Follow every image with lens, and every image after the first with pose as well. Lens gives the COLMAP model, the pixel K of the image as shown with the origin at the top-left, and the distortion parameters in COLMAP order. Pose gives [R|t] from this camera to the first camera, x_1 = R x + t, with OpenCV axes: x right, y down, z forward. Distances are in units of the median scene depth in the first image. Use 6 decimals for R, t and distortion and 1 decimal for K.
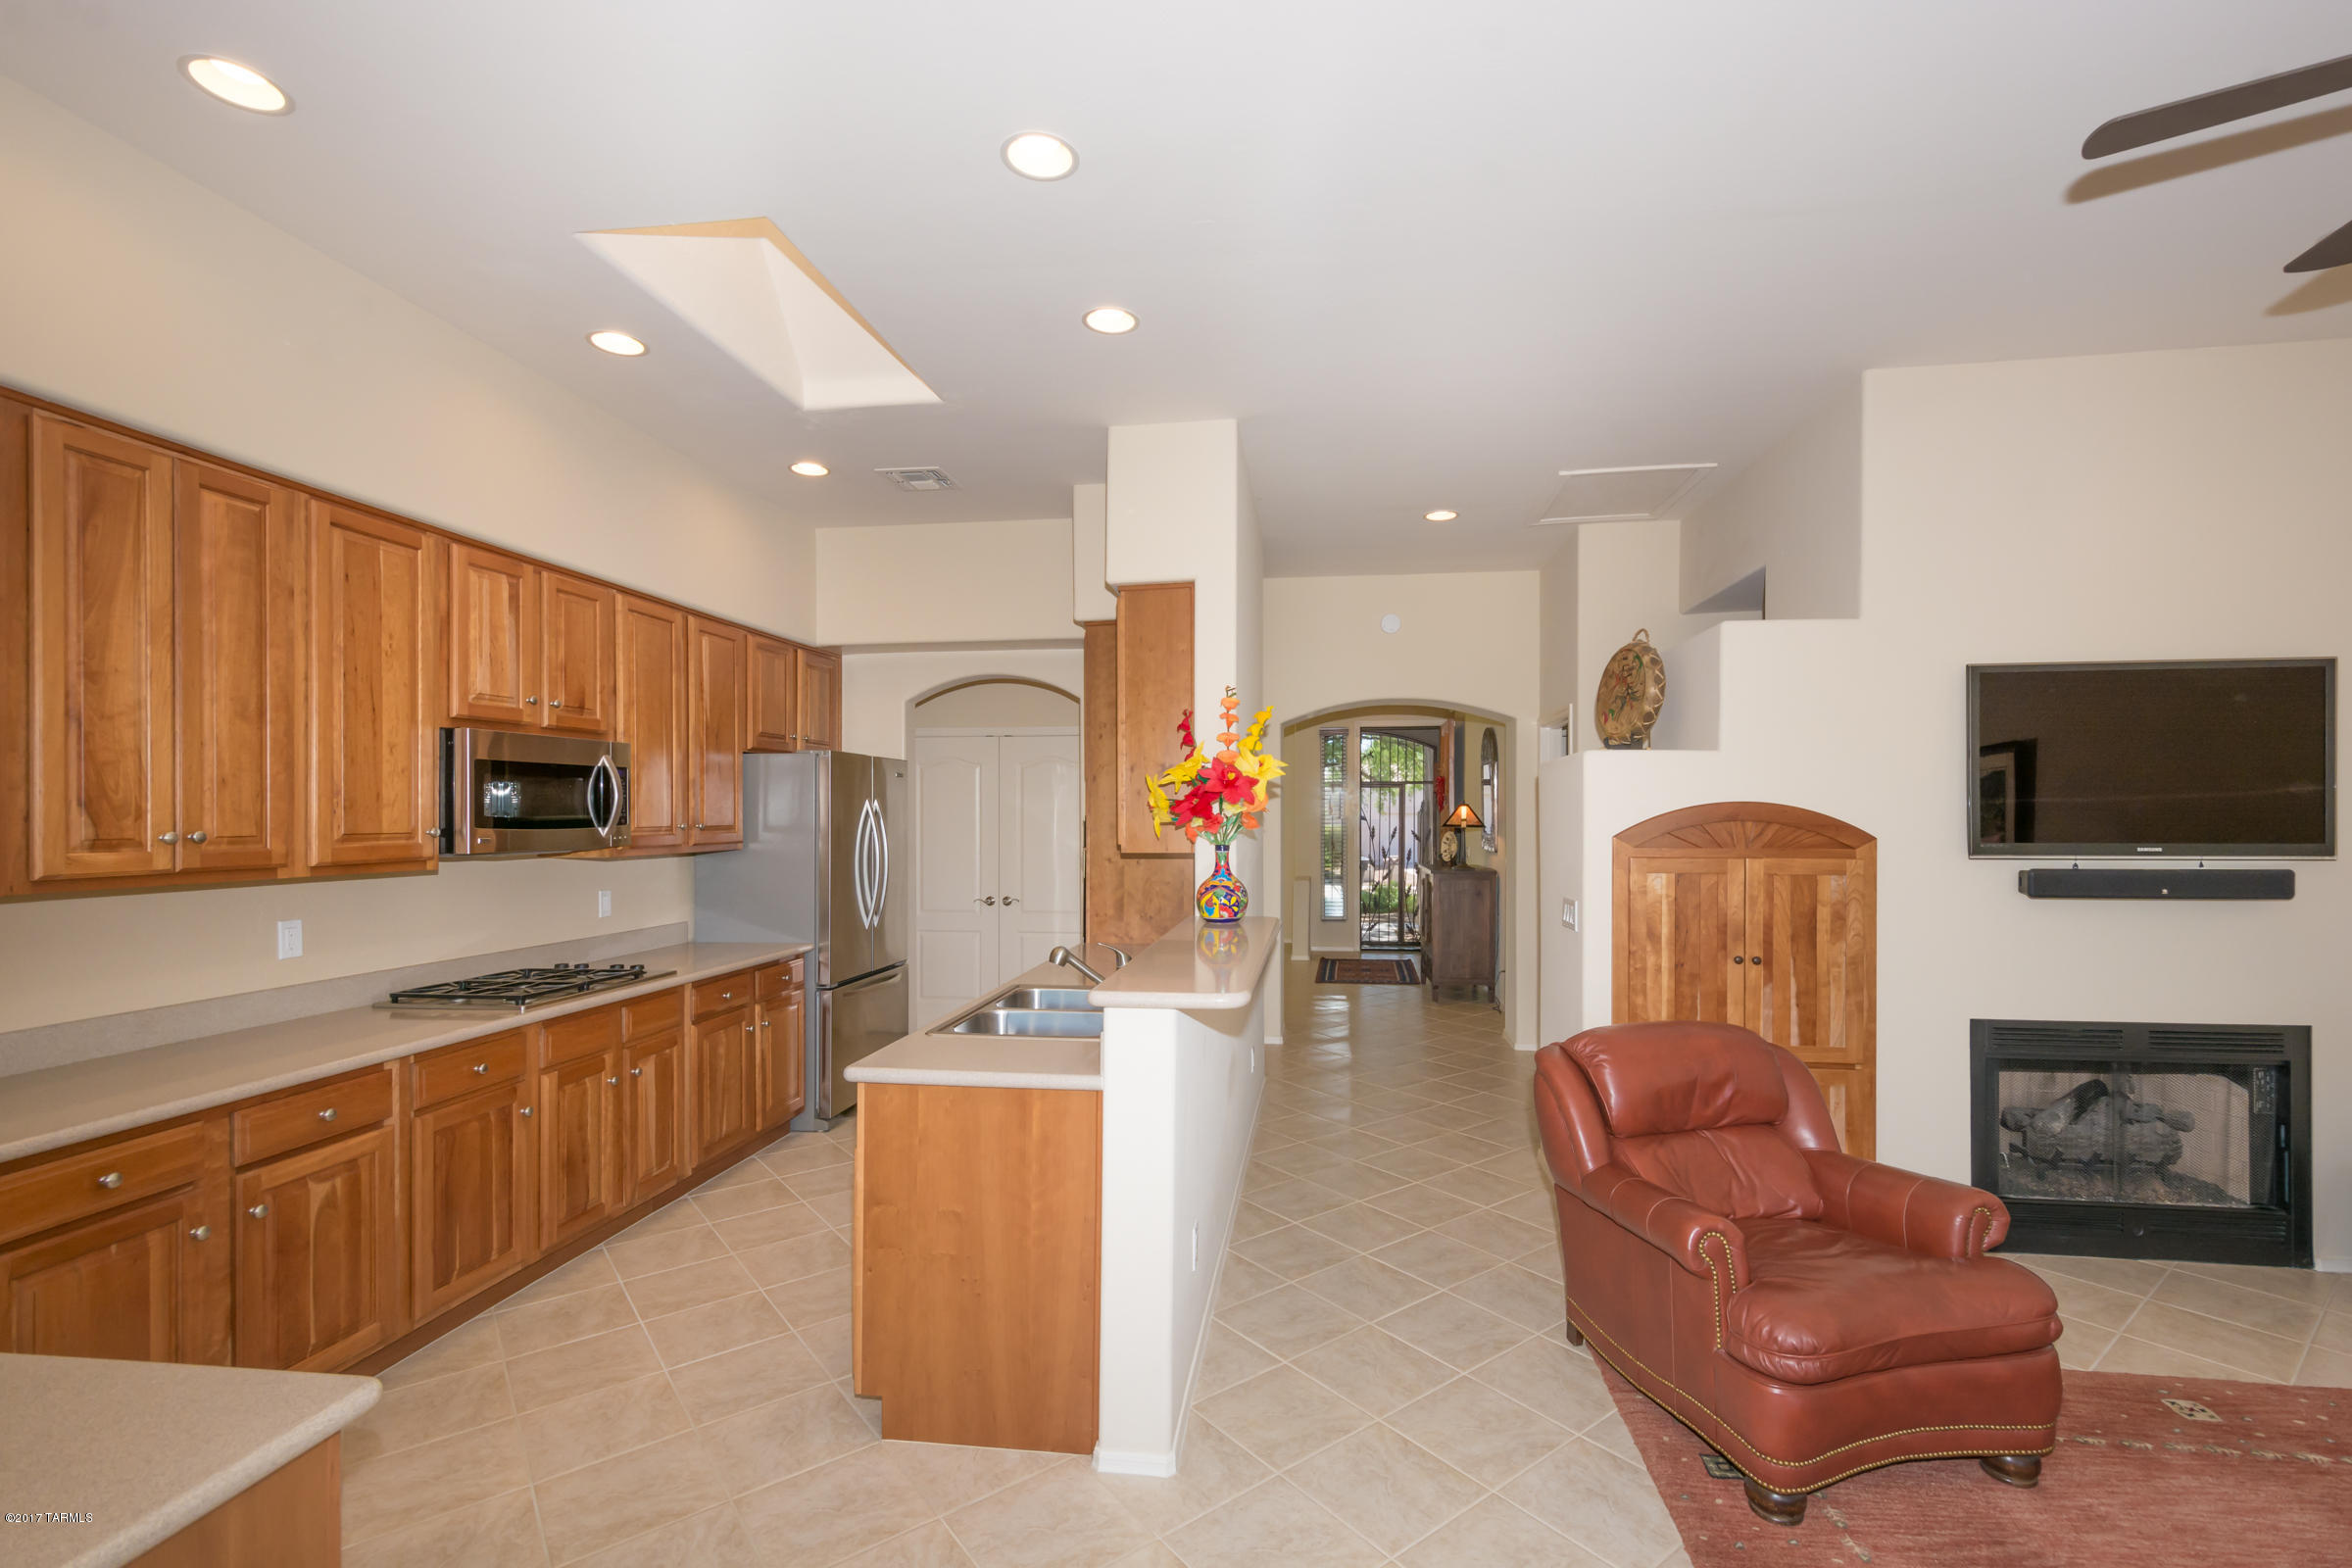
lens RADIAL K [[1025.6, 0, 1205.3], [0, 1025.6, 818.0], [0, 0, 1]] dist [0.002046, -0.000136]
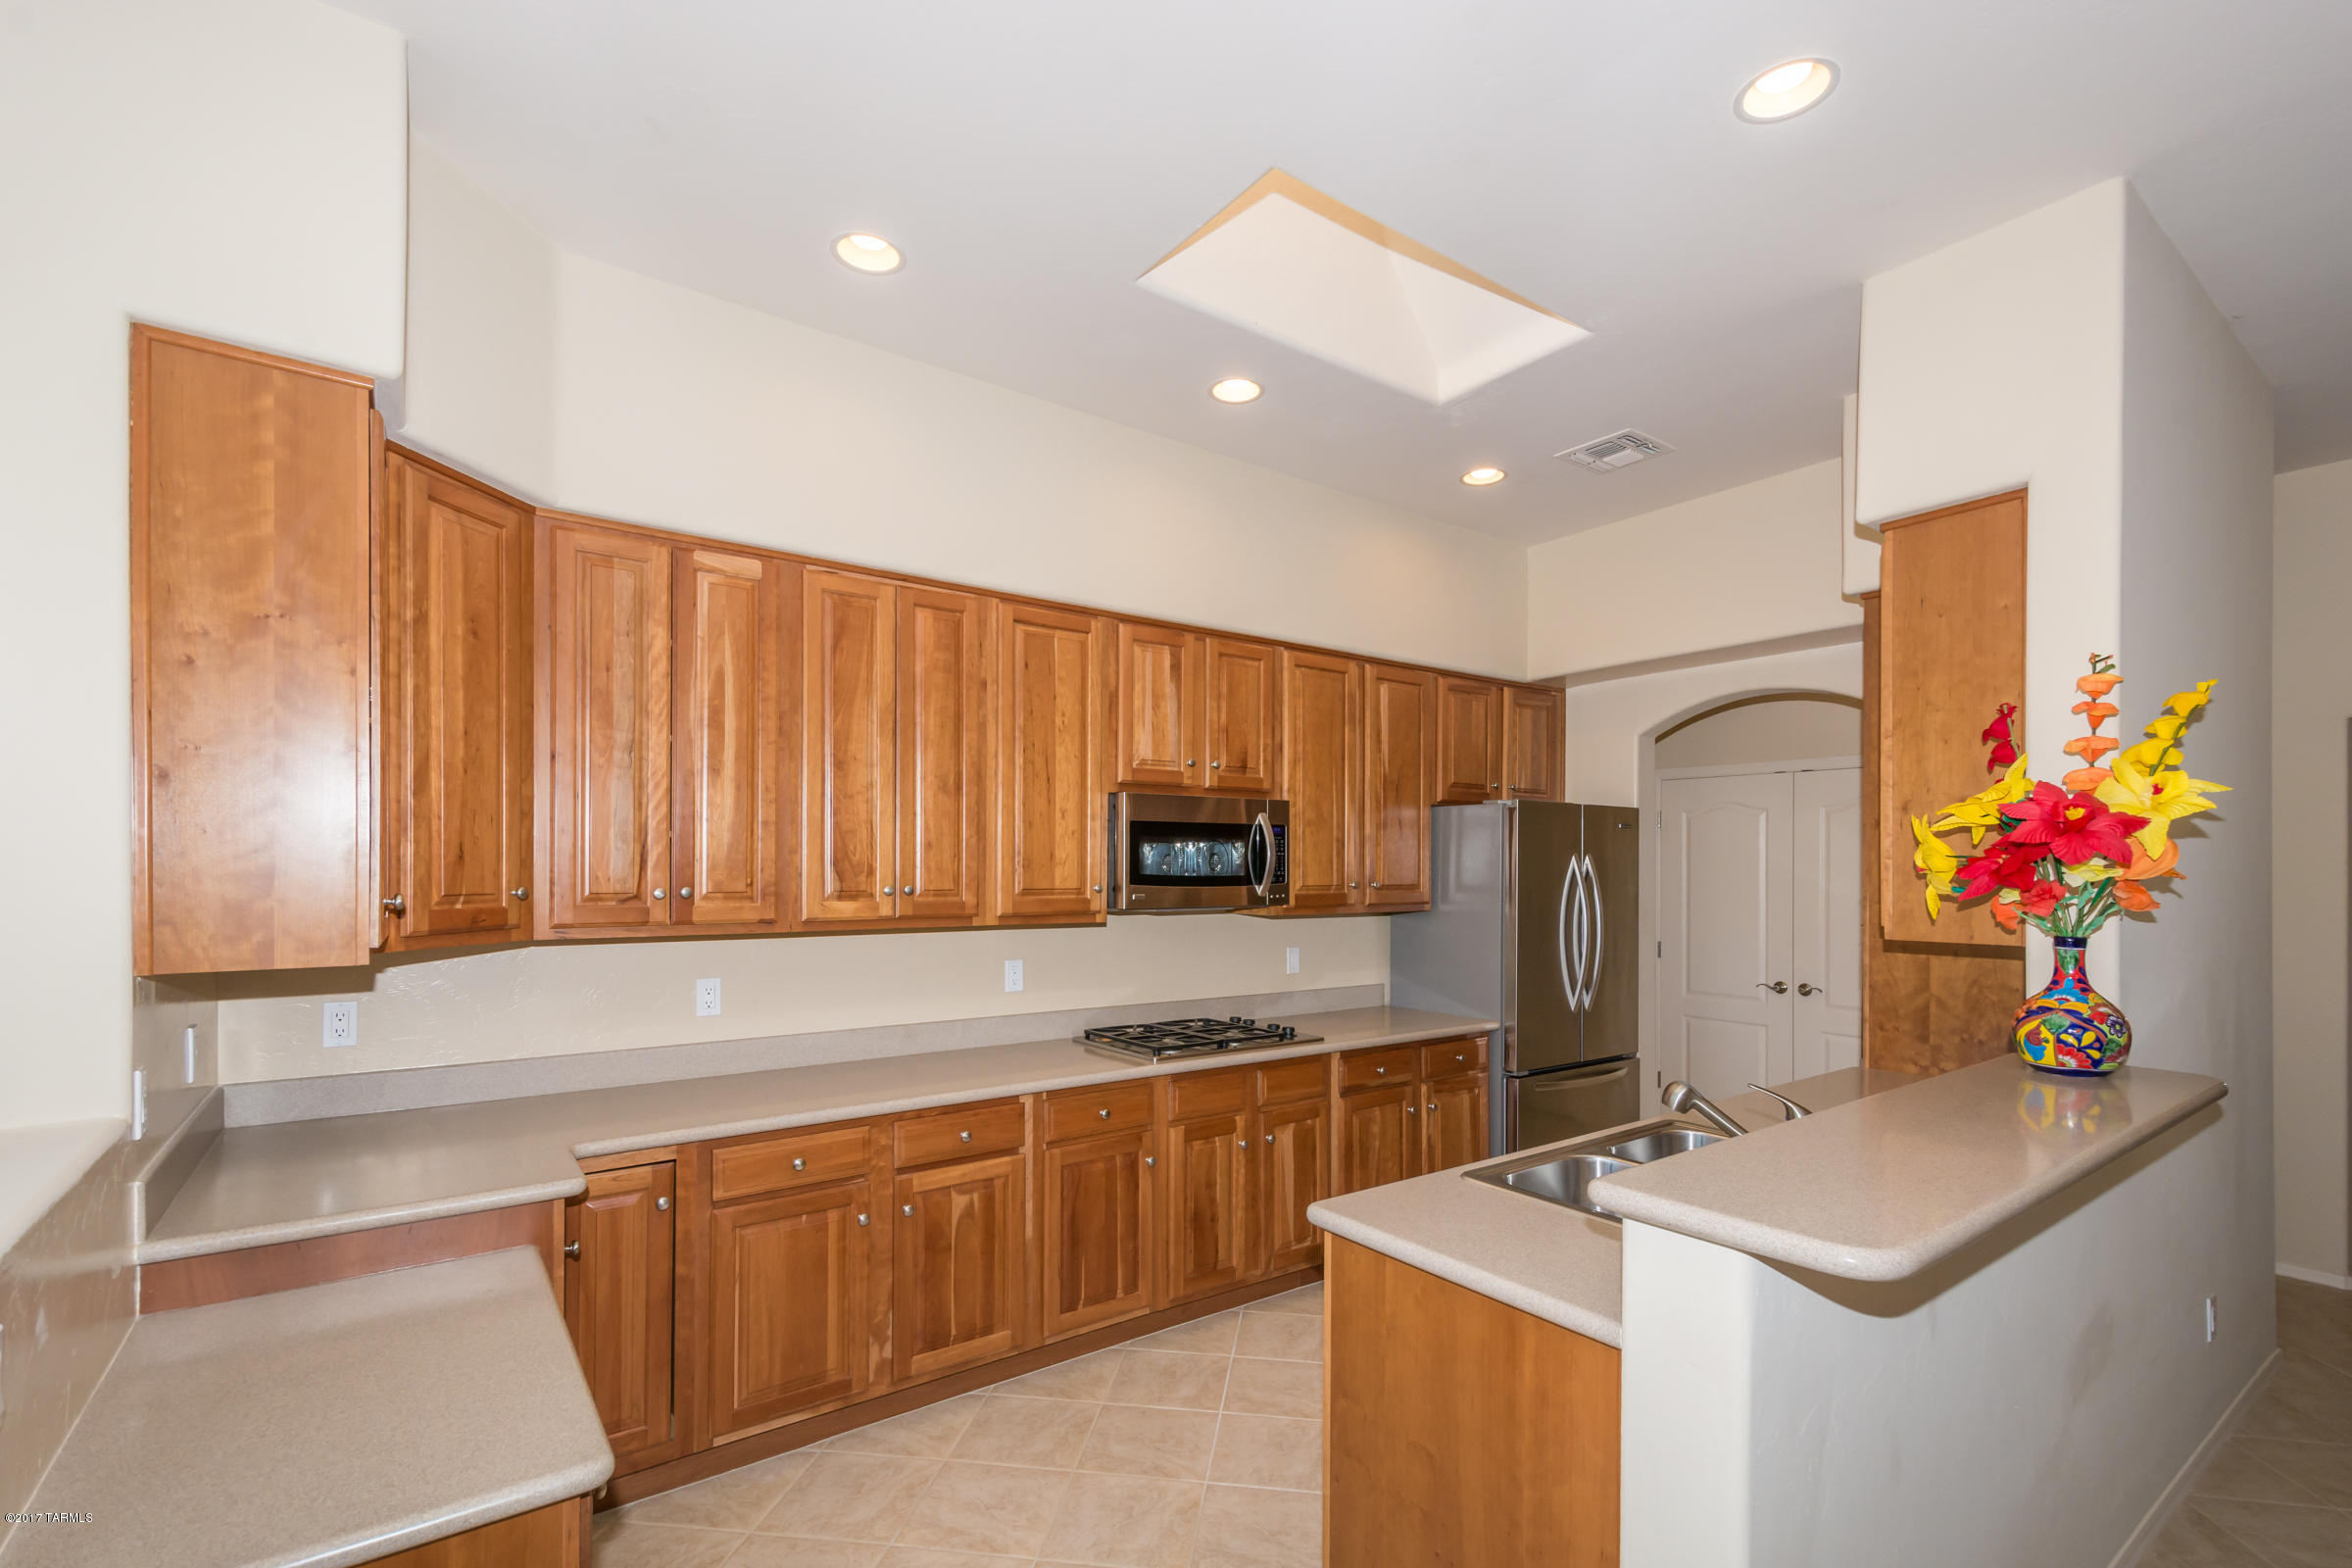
lens RADIAL K [[1053.3, 0, 1175.8], [0, 1053.3, 863.6], [0, 0, 1]] dist [0.020705, -0.000084]
pose [[0.688437, 0.002622, -0.725291, 0.110230], [-0.008955, 0.999948, -0.004886, -0.007050], [0.725241, 0.009859, 0.688425, 0.254537]]
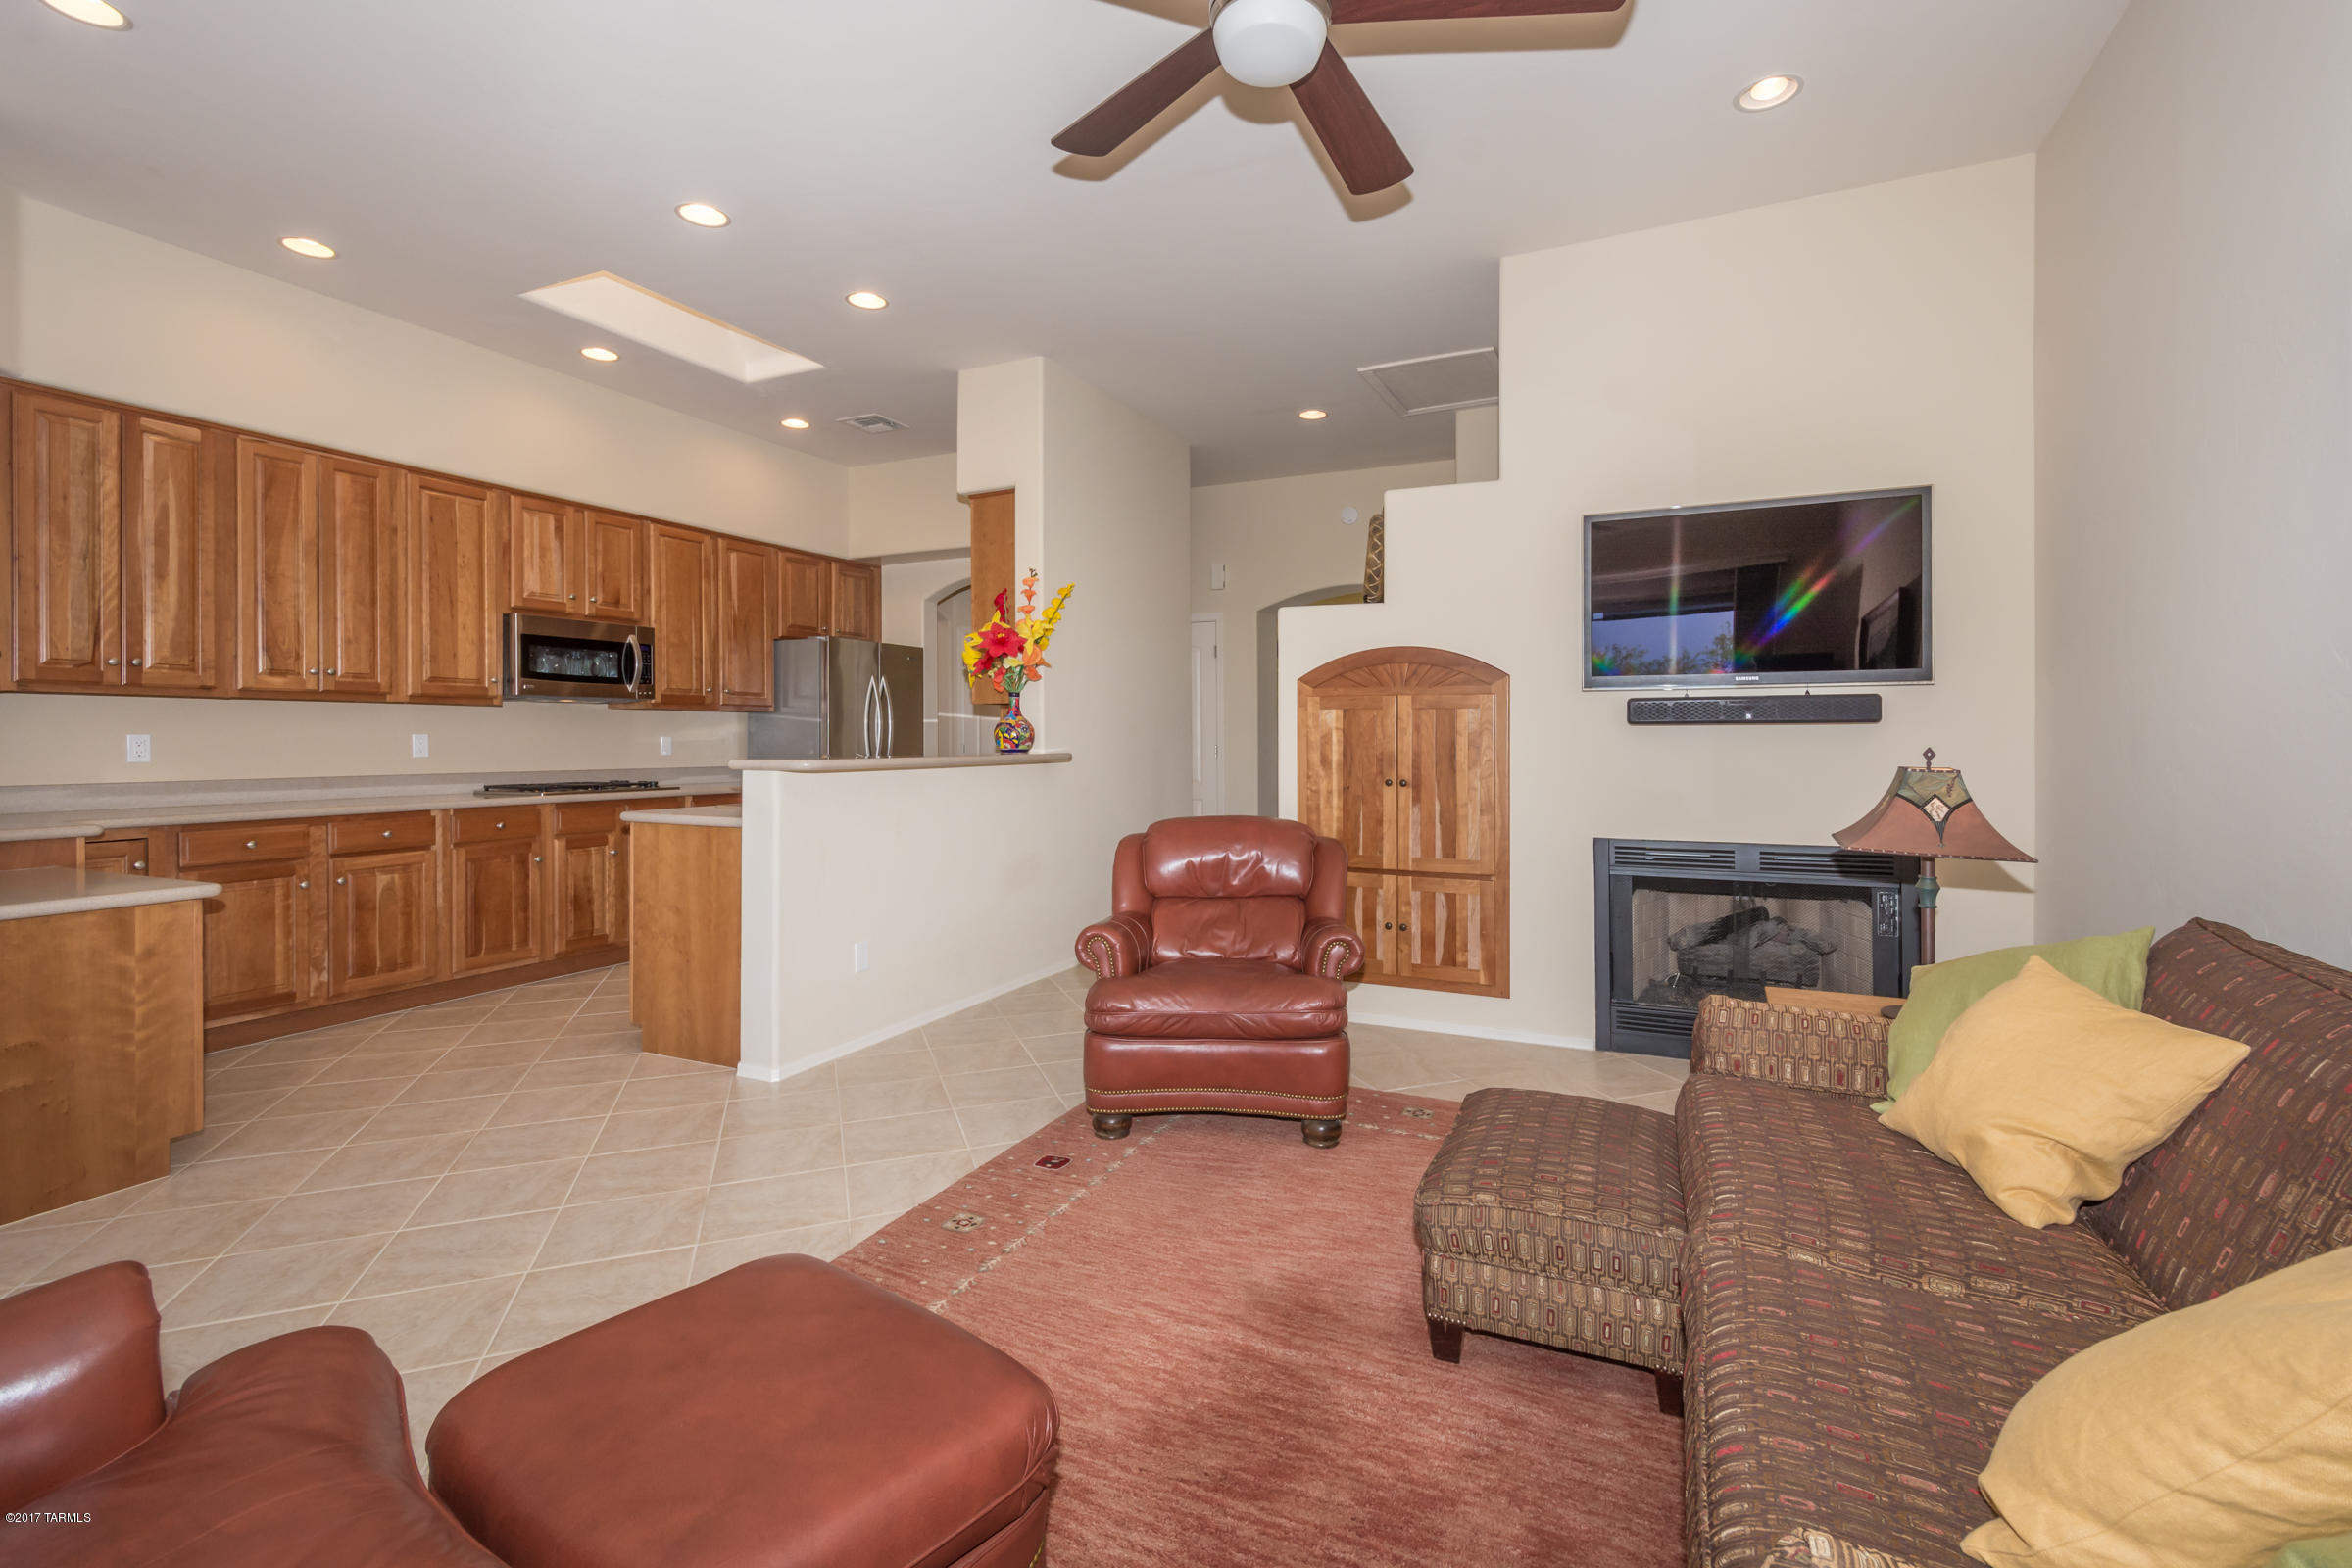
lens RADIAL K [[1028.8, 0, 1198.5], [0, 1028.8, 741.8], [0, 0, 1]] dist [0.002000, 0.000006]
pose [[0.956814, 0.003619, -0.290679, 0.658185], [-0.002930, 0.999992, 0.002805, 0.090153], [0.290686, -0.001832, 0.956817, -0.172620]]
